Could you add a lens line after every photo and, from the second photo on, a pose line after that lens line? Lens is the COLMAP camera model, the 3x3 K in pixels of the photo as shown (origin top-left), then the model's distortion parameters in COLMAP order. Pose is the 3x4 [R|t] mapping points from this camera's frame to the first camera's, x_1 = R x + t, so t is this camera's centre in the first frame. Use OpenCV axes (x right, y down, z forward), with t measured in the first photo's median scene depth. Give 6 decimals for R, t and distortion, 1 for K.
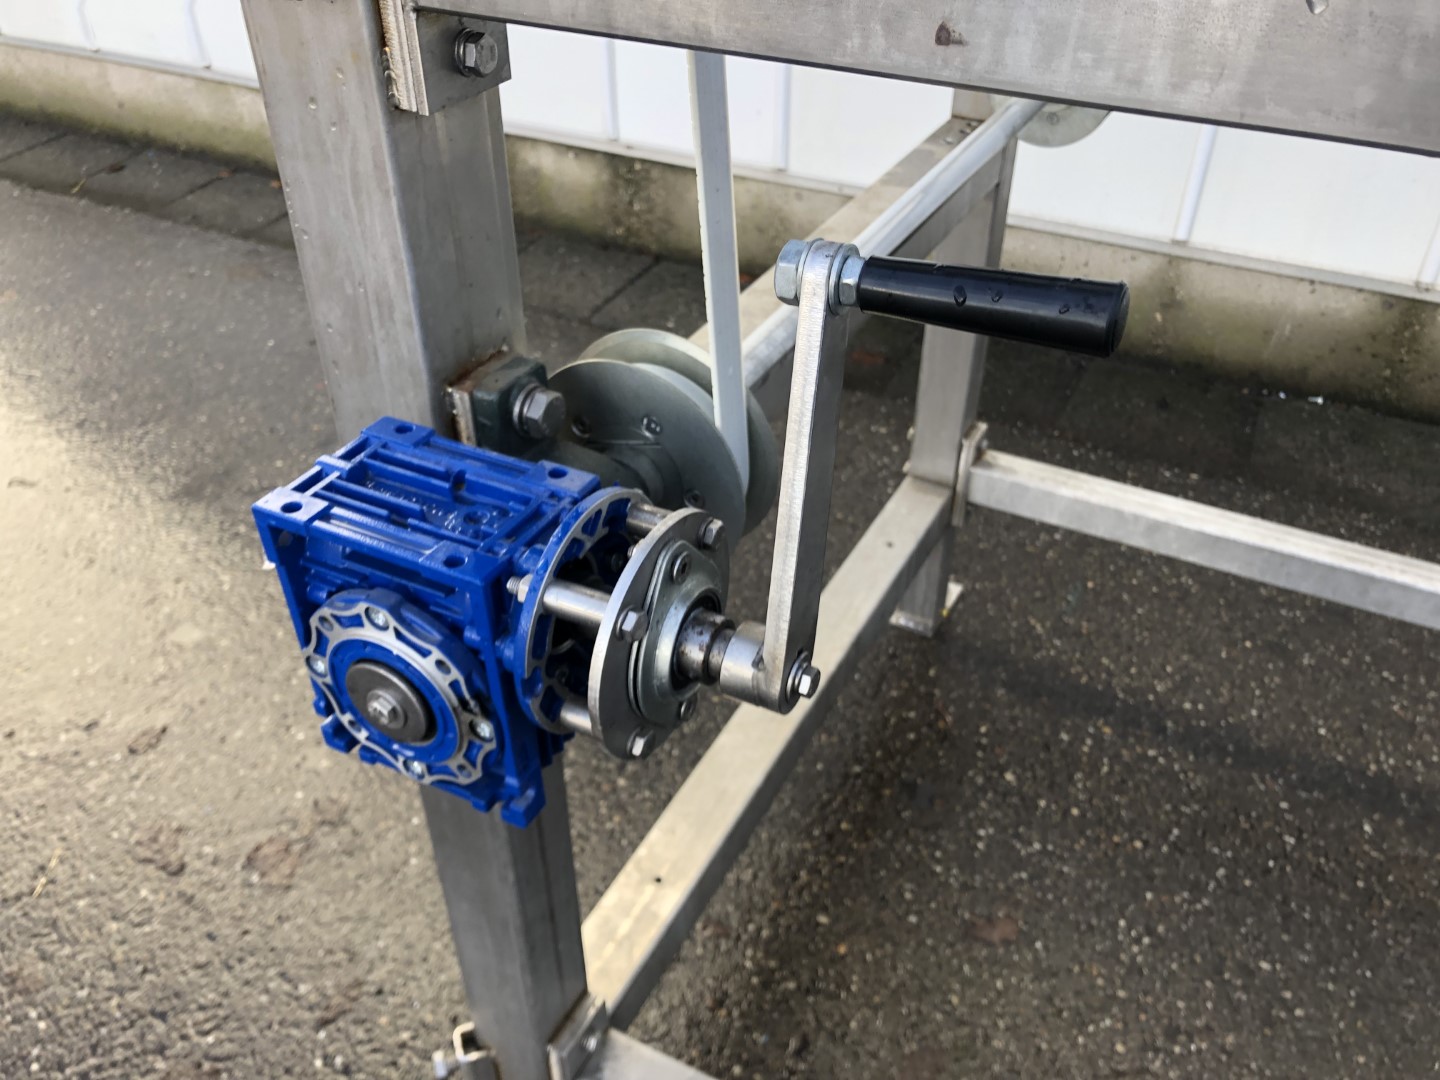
lens RADIAL K [[1187.6, 0, 739.4], [0, 1187.6, 542.8], [0, 0, 1]] dist [0.005398, -0.010463]
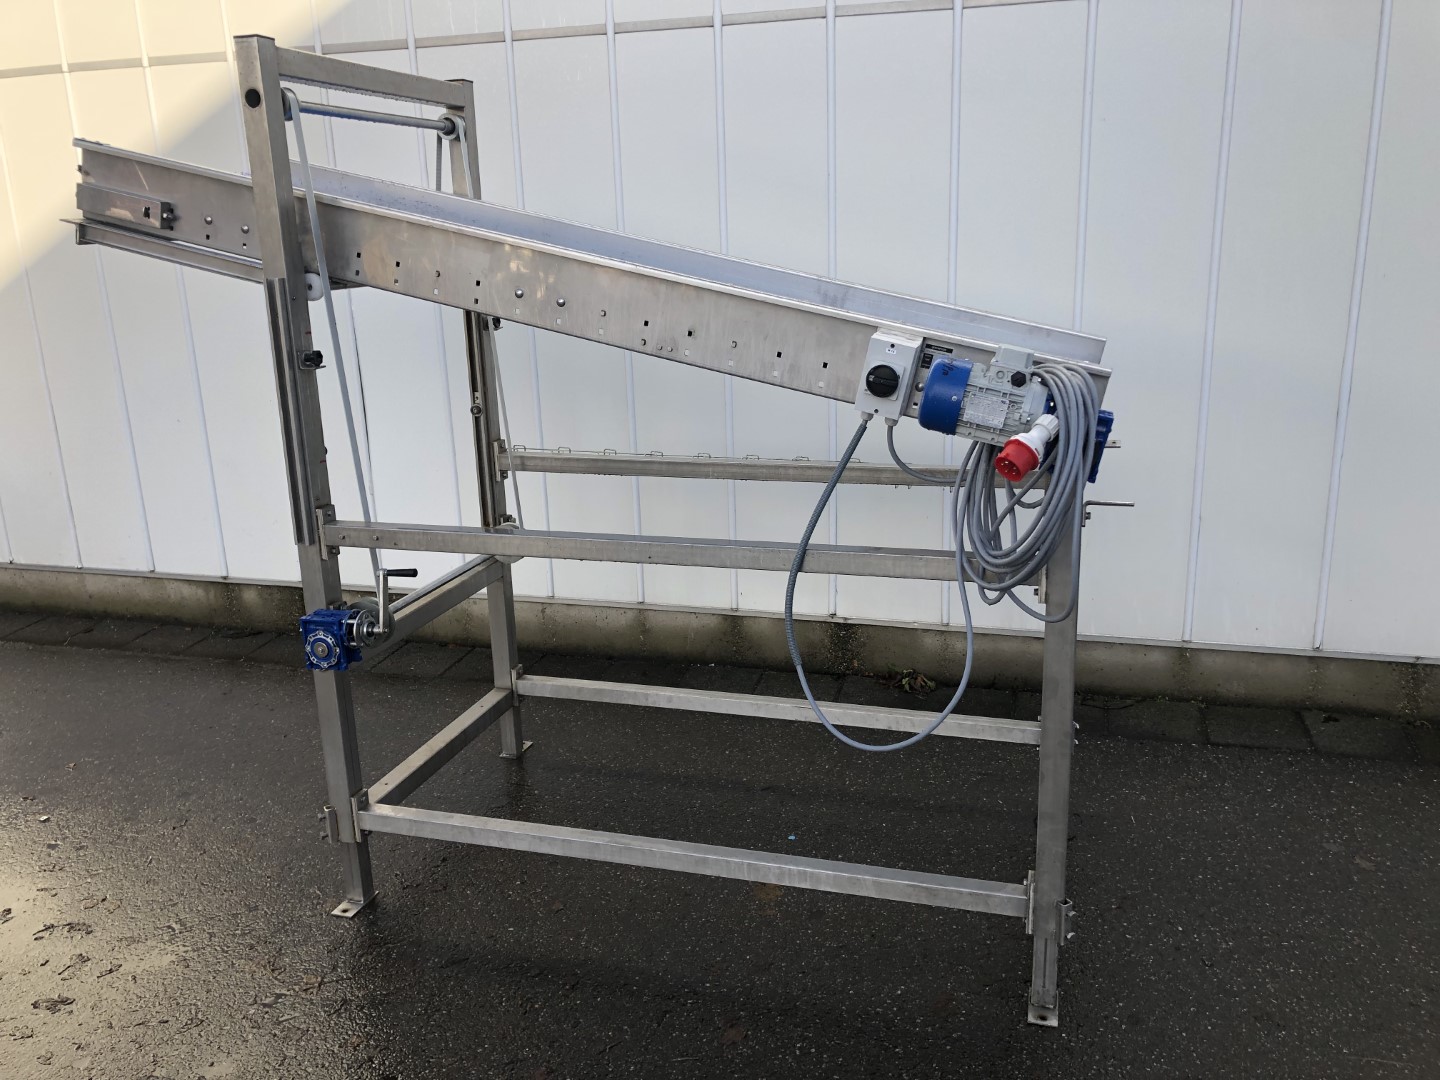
lens RADIAL K [[1161.7, 0, 740.3], [0, 1161.7, 526.0], [0, 0, 1]] dist [0.020499, -0.011516]
pose [[0.981001, -0.079546, 0.176944, 0.154713], [0.140748, 0.919533, -0.366945, 0.390684], [-0.133517, 0.384878, 0.913259, -0.954383]]
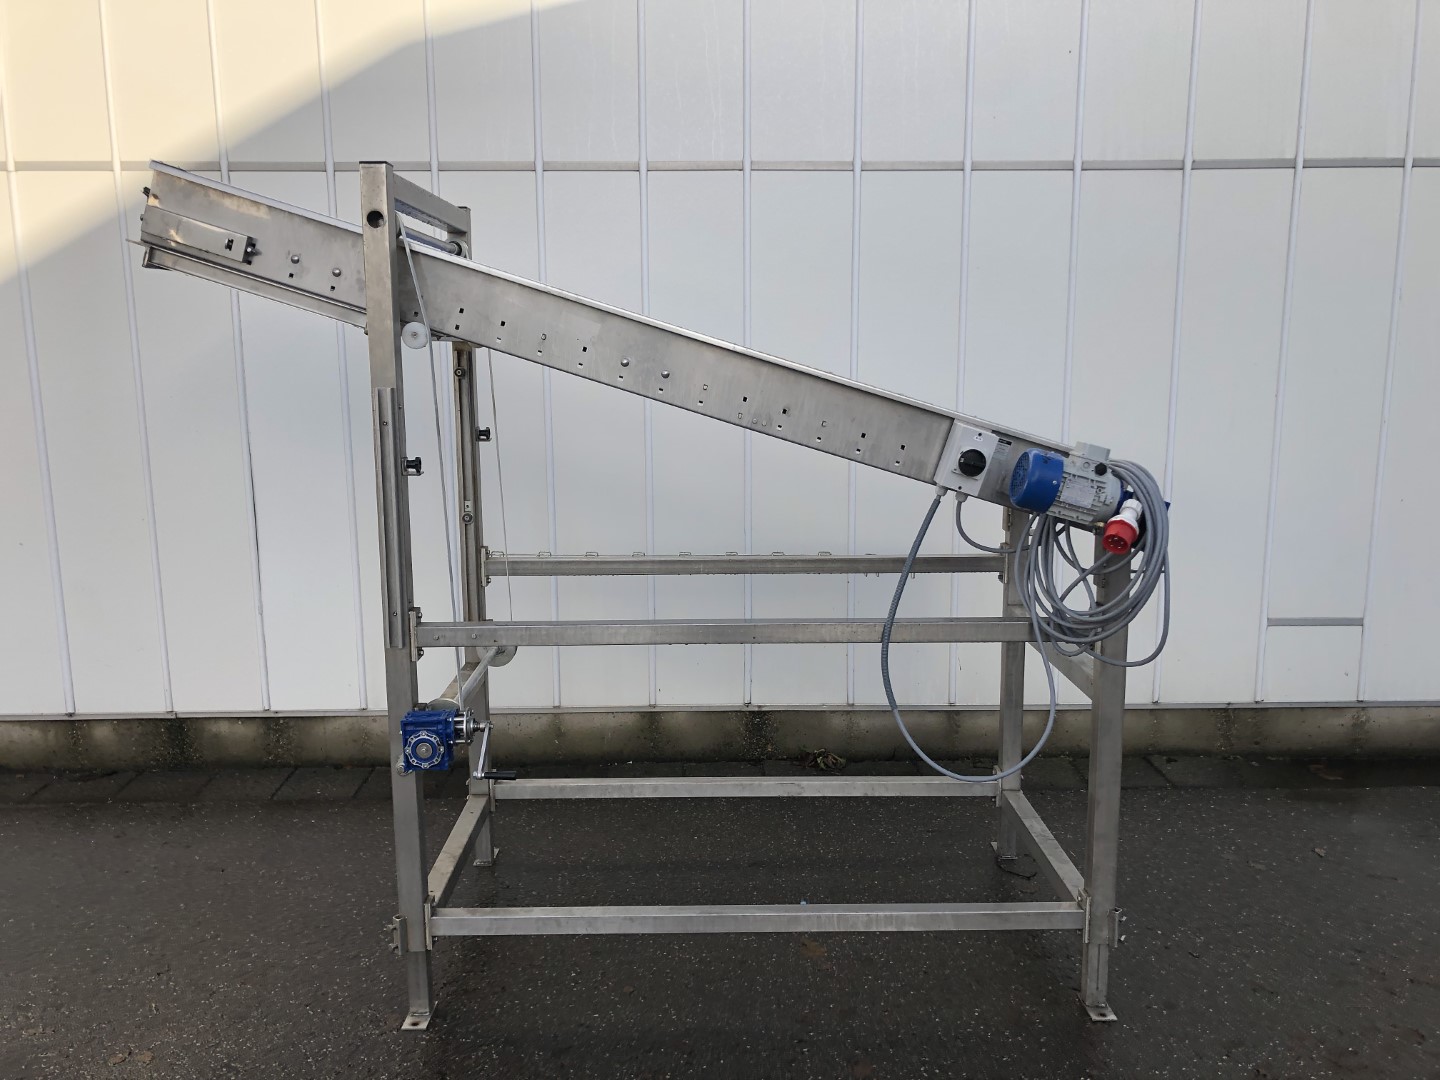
lens RADIAL K [[1158.8, 0, 720.2], [0, 1158.8, 533.5], [0, 0, 1]] dist [0.016011, -0.000423]
pose [[0.885964, -0.086123, 0.455686, -0.301250], [0.287170, 0.873434, -0.393251, 0.374152], [-0.364144, 0.479266, 0.798564, -0.937148]]
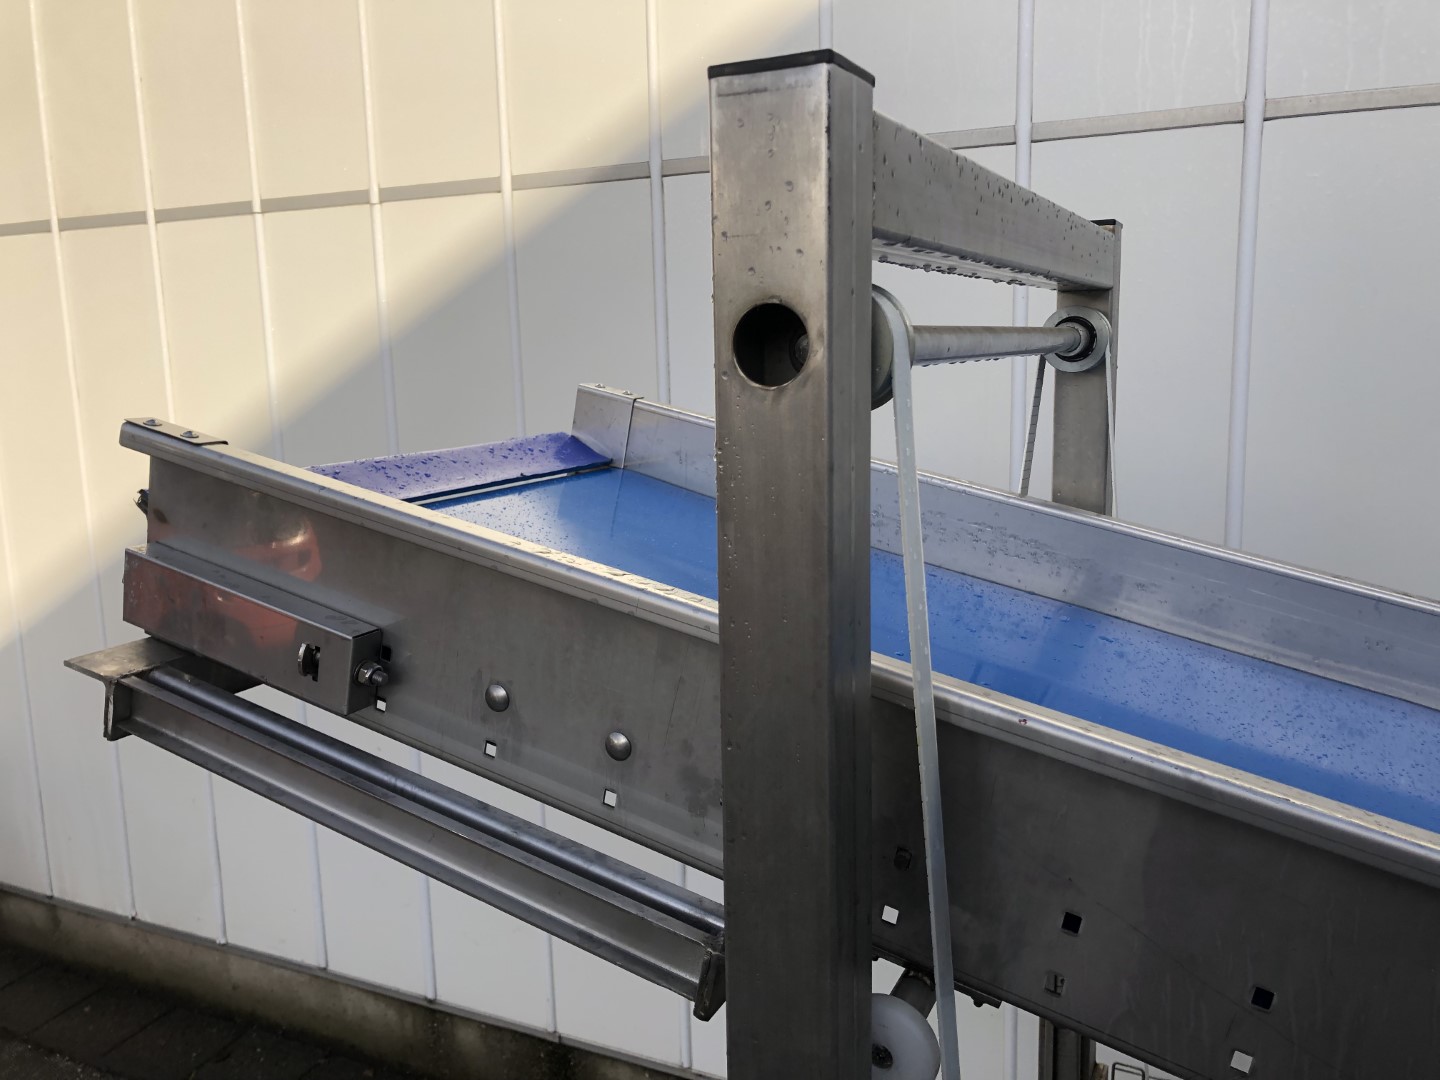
lens RADIAL K [[1162.5, 0, 720.6], [0, 1162.5, 517.8], [0, 0, 1]] dist [0.029875, -0.007352]
pose [[0.999429, -0.031014, 0.013431, -0.075298], [0.033671, 0.879301, -0.475074, -0.281331], [0.002924, 0.475255, 0.879843, -0.259048]]
